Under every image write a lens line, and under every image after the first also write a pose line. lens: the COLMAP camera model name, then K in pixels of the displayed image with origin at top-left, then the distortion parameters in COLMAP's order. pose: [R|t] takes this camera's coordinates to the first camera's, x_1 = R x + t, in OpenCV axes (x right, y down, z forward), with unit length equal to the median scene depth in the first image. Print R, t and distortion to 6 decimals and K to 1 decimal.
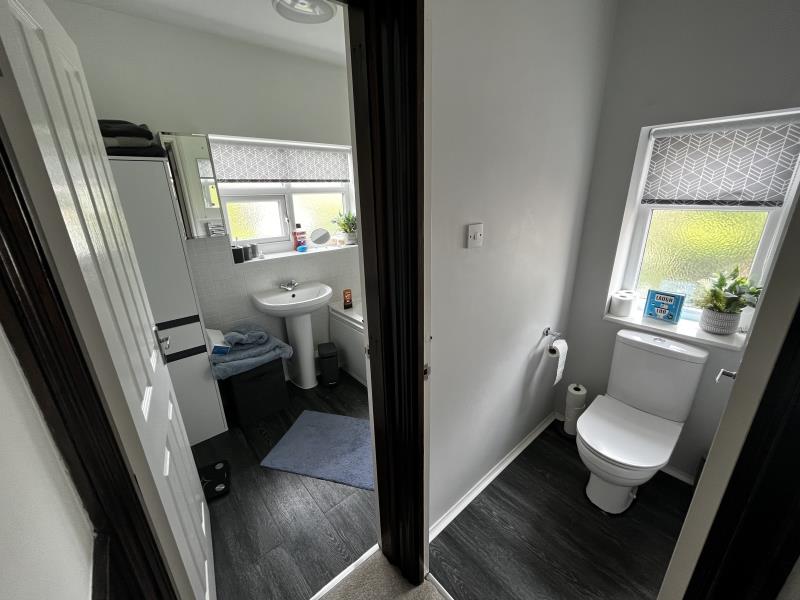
lens RADIAL K [[324.2, 0, 400.5], [0, 324.2, 300.8], [0, 0, 1]] dist [-0.008336, -0.000368]
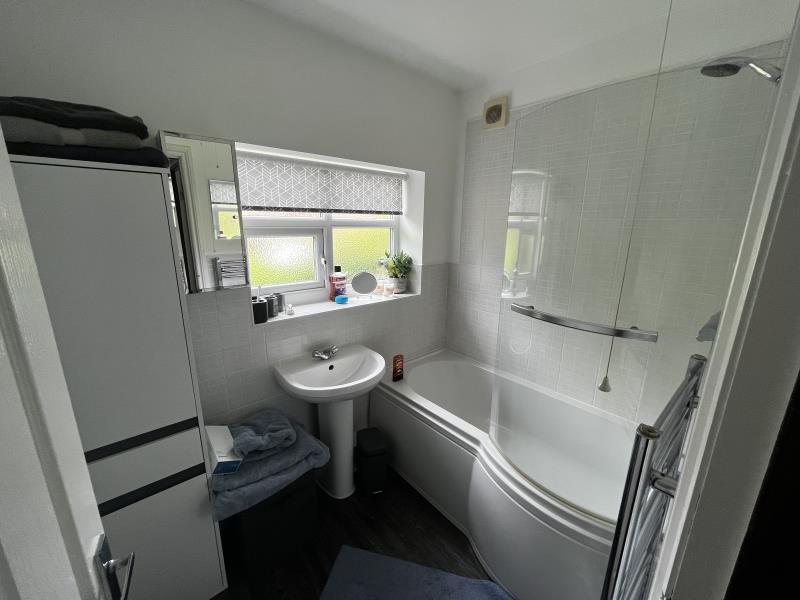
lens RADIAL K [[324.2, 0, 400.1], [0, 324.2, 299.8], [0, 0, 1]] dist [-0.008336, -0.000368]
pose [[0.999345, 0.034849, 0.009801, -0.192721], [-0.033840, 0.995452, -0.089051, -0.107130], [-0.012860, 0.088661, 0.995979, 0.275925]]
